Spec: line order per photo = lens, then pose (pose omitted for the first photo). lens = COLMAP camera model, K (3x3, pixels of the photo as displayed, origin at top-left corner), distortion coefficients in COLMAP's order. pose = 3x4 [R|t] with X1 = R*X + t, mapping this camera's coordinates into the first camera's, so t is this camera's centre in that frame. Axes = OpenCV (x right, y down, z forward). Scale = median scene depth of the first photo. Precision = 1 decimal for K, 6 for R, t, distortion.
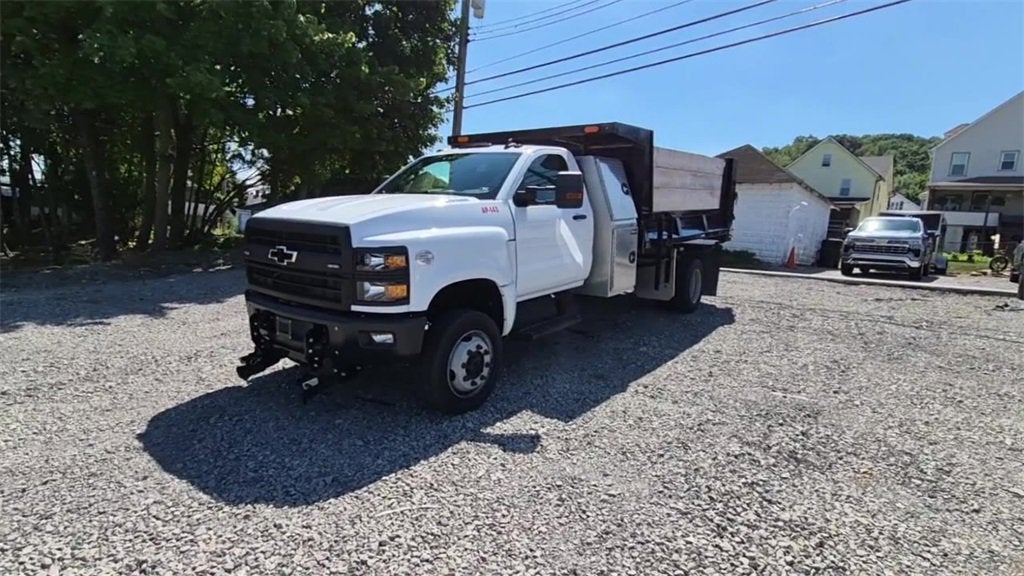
lens RADIAL K [[523.8, 0, 512.0], [0, 523.8, 288.0], [0, 0, 1]] dist [0.000748, 0.000448]
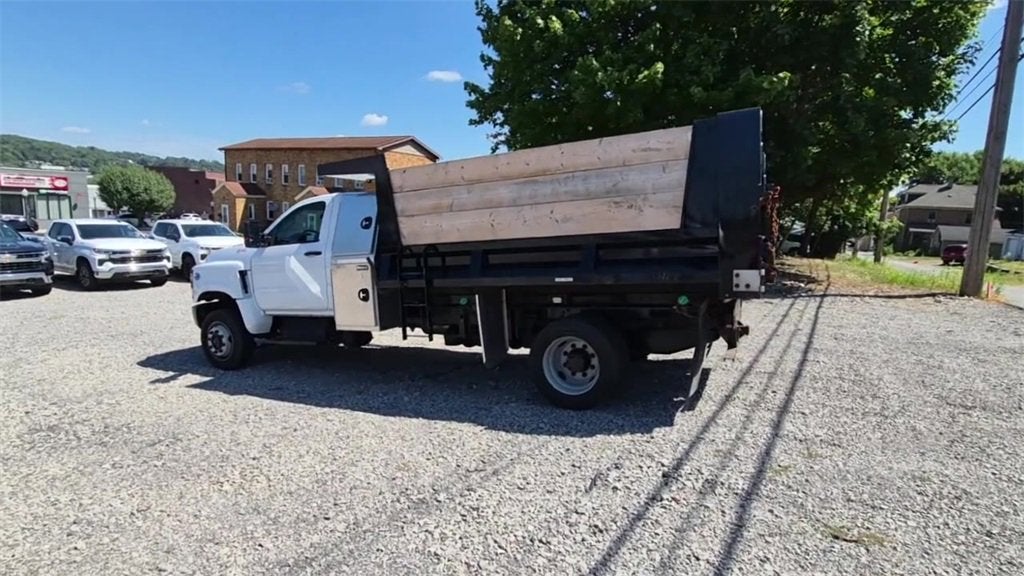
lens RADIAL K [[514.0, 0, 512.0], [0, 514.0, 288.0], [0, 0, 1]] dist [-0.000375, 0.000110]
pose [[0.200299, 0.071409, -0.977129, 1.727718], [-0.111461, 0.992526, 0.049686, -0.214449], [0.973374, 0.098960, 0.206761, 1.555784]]
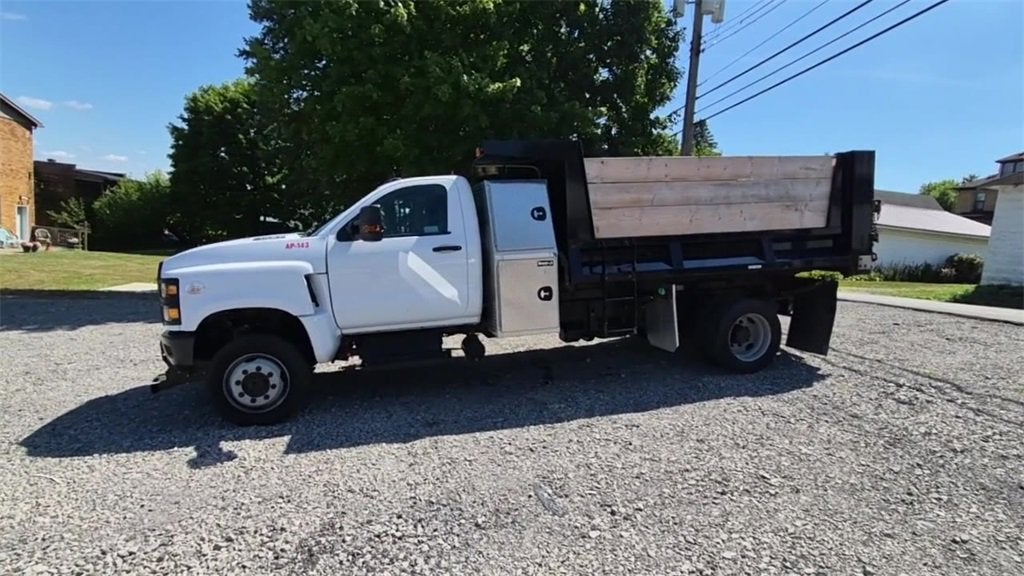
lens RADIAL K [[514.0, 0, 512.0], [0, 514.0, 288.0], [0, 0, 1]] dist [-0.000375, 0.000110]
pose [[0.784824, 0.036664, -0.618634, 1.021921], [-0.062325, 0.997857, -0.019928, -0.070541], [0.616577, 0.054196, 0.785427, 0.459254]]
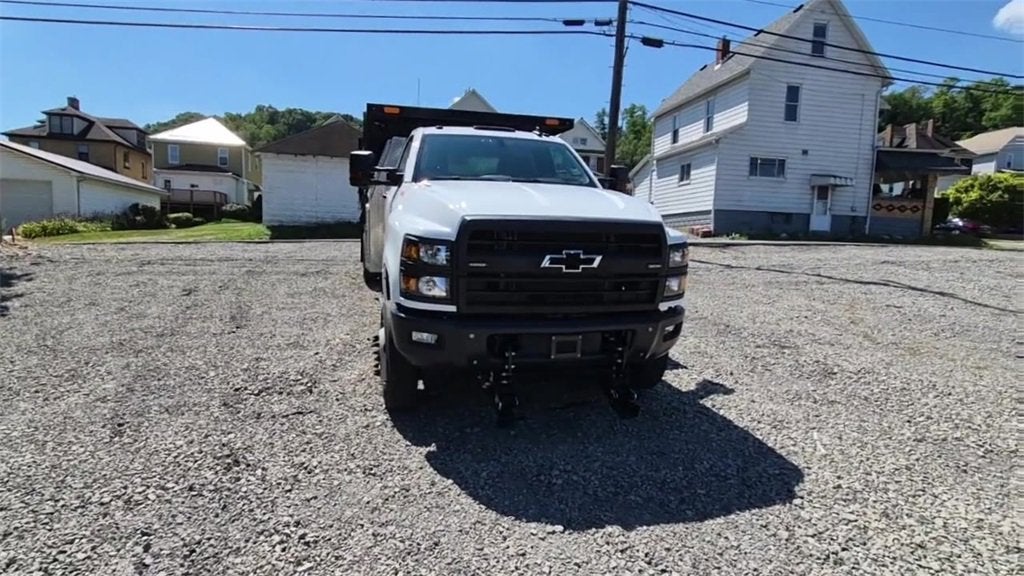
lens RADIAL K [[523.8, 0, 512.0], [0, 523.8, 288.0], [0, 0, 1]] dist [0.000748, 0.000448]
pose [[0.626389, -0.142067, 0.766455, -1.068205], [0.097432, 0.989810, 0.103841, -0.108538], [-0.773398, 0.009632, 0.633848, 0.503266]]
